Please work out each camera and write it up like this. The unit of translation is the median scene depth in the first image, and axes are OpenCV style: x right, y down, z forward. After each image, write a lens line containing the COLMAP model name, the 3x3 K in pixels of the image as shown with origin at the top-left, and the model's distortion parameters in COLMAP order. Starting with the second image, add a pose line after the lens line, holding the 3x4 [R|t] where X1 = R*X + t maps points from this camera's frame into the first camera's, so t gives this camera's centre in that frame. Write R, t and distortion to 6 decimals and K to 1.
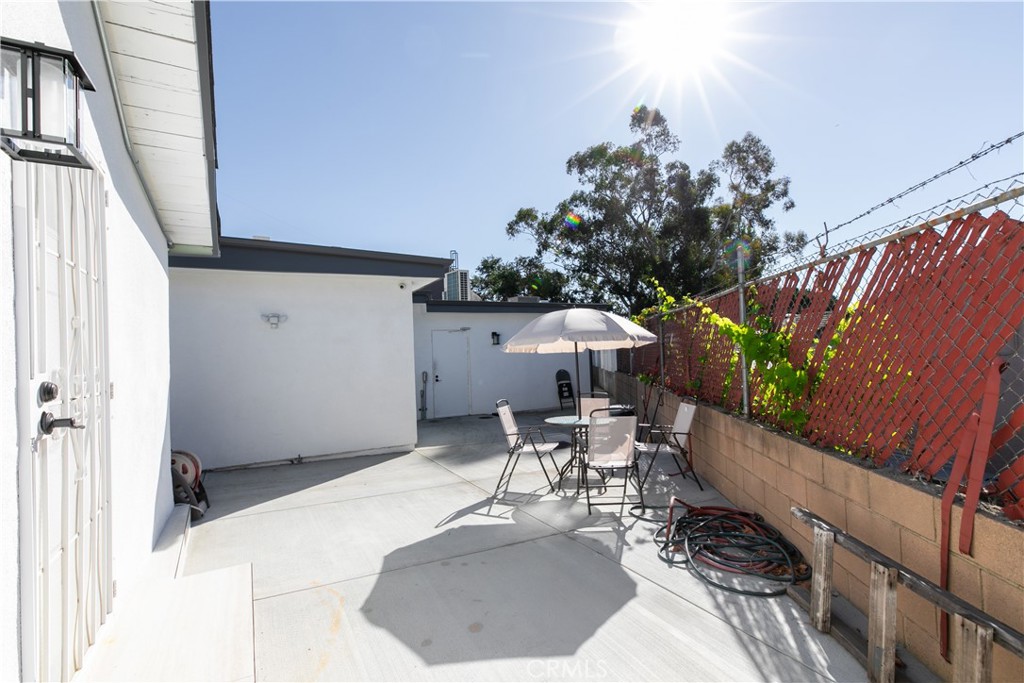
lens RADIAL K [[470.6, 0, 511.2], [0, 470.6, 345.6], [0, 0, 1]] dist [0.008602, 0.000057]
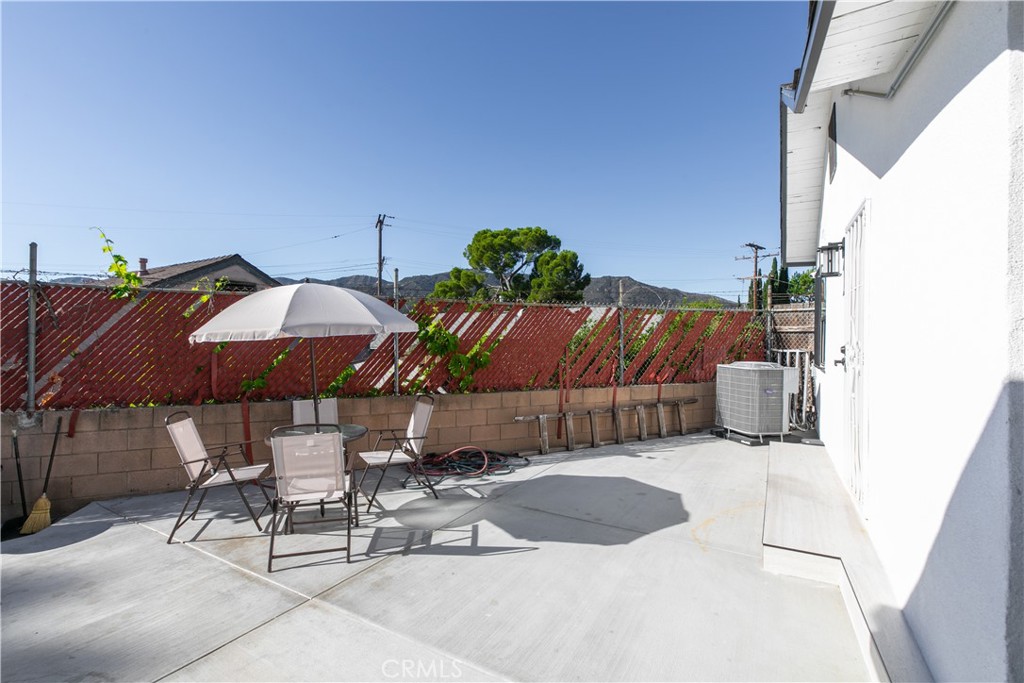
lens RADIAL K [[470.6, 0, 514.6], [0, 470.6, 339.6], [0, 0, 1]] dist [0.008602, 0.000057]
pose [[-0.512712, 0.026629, 0.858148, -0.711044], [-0.002031, 0.999478, -0.032228, 0.036415], [-0.858558, -0.018266, -0.512390, 1.209307]]
